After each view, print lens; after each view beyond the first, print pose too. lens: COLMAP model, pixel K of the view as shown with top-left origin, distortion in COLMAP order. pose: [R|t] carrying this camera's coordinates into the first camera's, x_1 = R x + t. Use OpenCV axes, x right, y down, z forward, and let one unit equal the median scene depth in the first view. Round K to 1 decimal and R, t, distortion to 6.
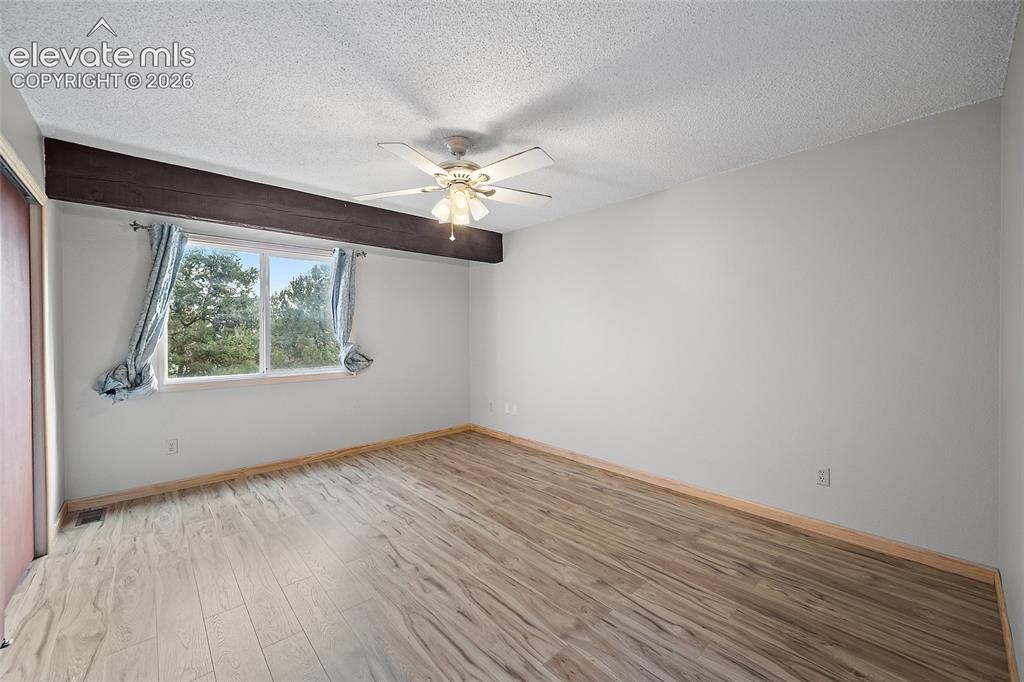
lens RADIAL K [[402.4, 0, 509.9], [0, 402.4, 337.9], [0, 0, 1]] dist [-0.001923, 0.000266]
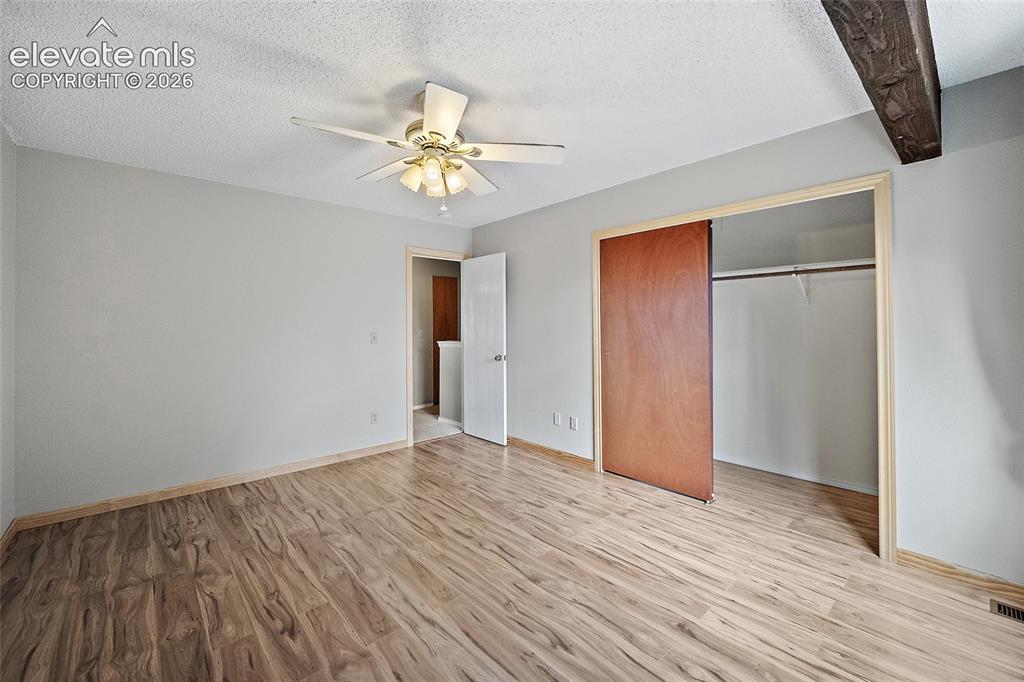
lens RADIAL K [[424.9, 0, 510.5], [0, 424.9, 322.8], [0, 0, 1]] dist [0.001205, -0.000113]
pose [[-0.999937, 0.010828, 0.002791, -0.234854], [0.010844, 0.999923, 0.006006, -0.019083], [-0.002725, 0.006036, -0.999978, 1.565138]]
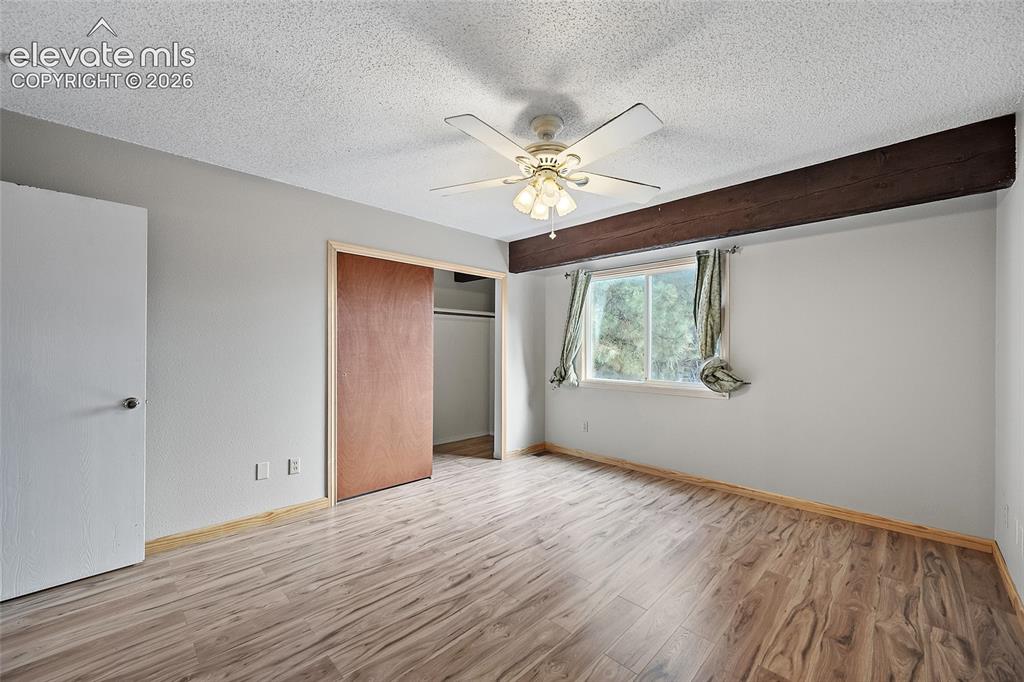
lens RADIAL K [[402.4, 0, 510.4], [0, 402.4, 345.2], [0, 0, 1]] dist [-0.001923, 0.000266]
pose [[0.055317, 0.001070, -0.998468, 0.605882], [-0.018373, 0.999831, 0.000054, -0.008806], [0.998300, 0.018342, 0.055327, 0.729674]]
